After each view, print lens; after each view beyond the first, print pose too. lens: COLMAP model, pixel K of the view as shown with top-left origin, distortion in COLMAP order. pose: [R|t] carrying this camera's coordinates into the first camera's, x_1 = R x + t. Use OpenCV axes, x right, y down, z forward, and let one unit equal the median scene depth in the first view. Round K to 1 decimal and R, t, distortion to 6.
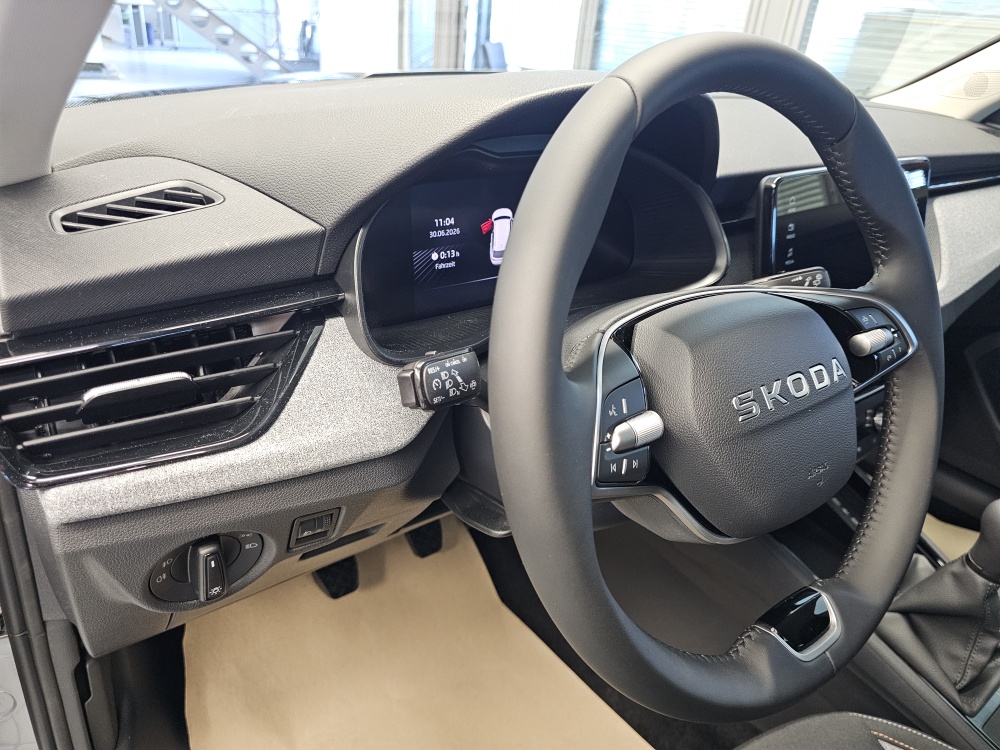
lens RADIAL K [[688.2, 0, 495.4], [0, 688.2, 376.4], [0, 0, 1]] dist [0.072210, -0.091070]
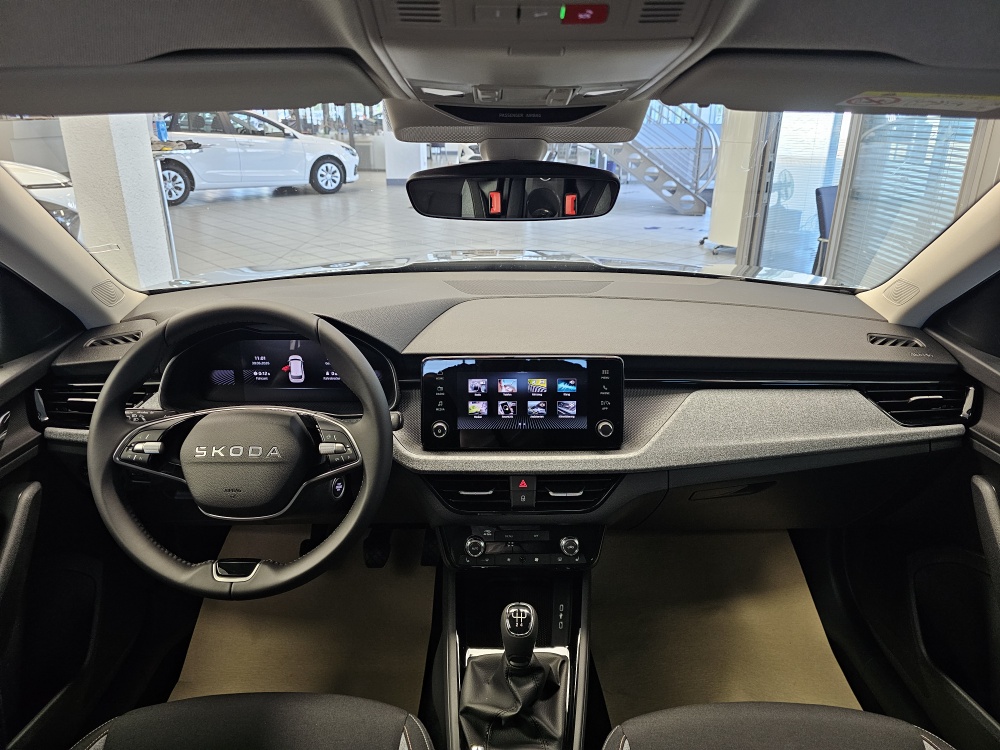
lens RADIAL K [[688.2, 0, 495.4], [0, 688.2, 376.4], [0, 0, 1]] dist [0.072210, -0.091070]
pose [[0.805058, 0.146280, -0.574878, 1.673992], [-0.230903, 0.969961, -0.076545, -0.171136], [0.546412, 0.194364, 0.814651, -0.297436]]
